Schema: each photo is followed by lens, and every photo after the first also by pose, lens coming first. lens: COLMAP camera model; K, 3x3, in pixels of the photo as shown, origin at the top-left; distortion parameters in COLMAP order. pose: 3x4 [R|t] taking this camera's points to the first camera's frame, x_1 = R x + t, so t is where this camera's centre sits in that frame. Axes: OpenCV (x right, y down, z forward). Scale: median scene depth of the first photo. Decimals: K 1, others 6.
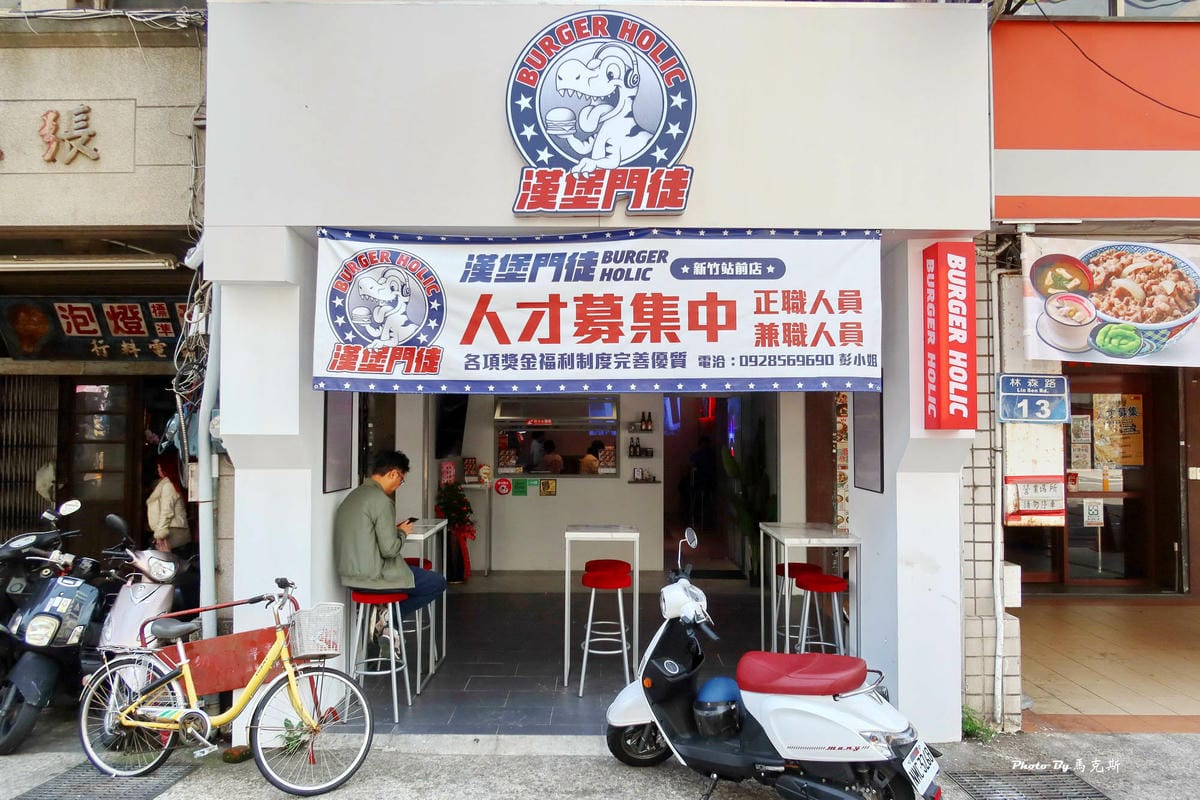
lens RADIAL K [[855.0, 0, 597.9], [0, 855.0, 398.5], [0, 0, 1]] dist [-0.017078, -0.002411]
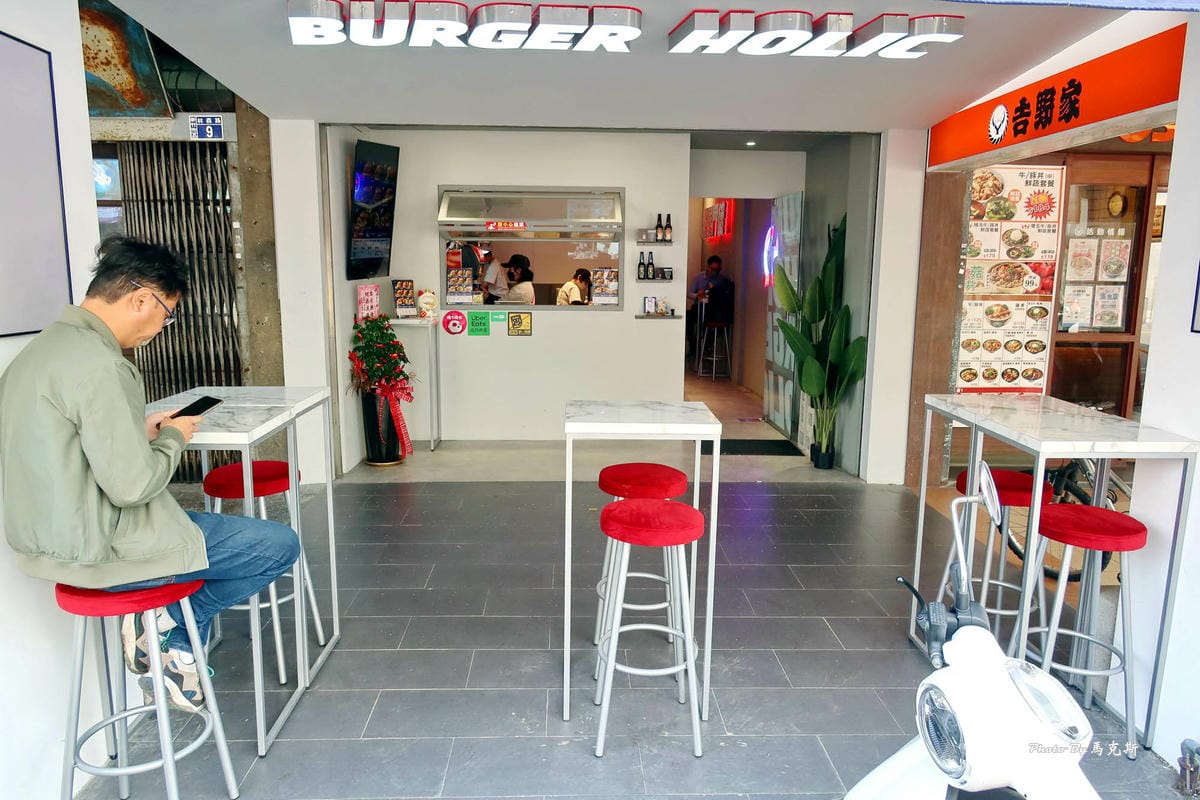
lens RADIAL K [[855.0, 0, 602.2], [0, 855.0, 398.0], [0, 0, 1]] dist [-0.017078, -0.002411]
pose [[0.998997, 0.001129, 0.044755, -0.022653], [-0.009648, 0.981623, 0.190586, 0.030665], [-0.043718, -0.190827, 0.980650, 0.310548]]
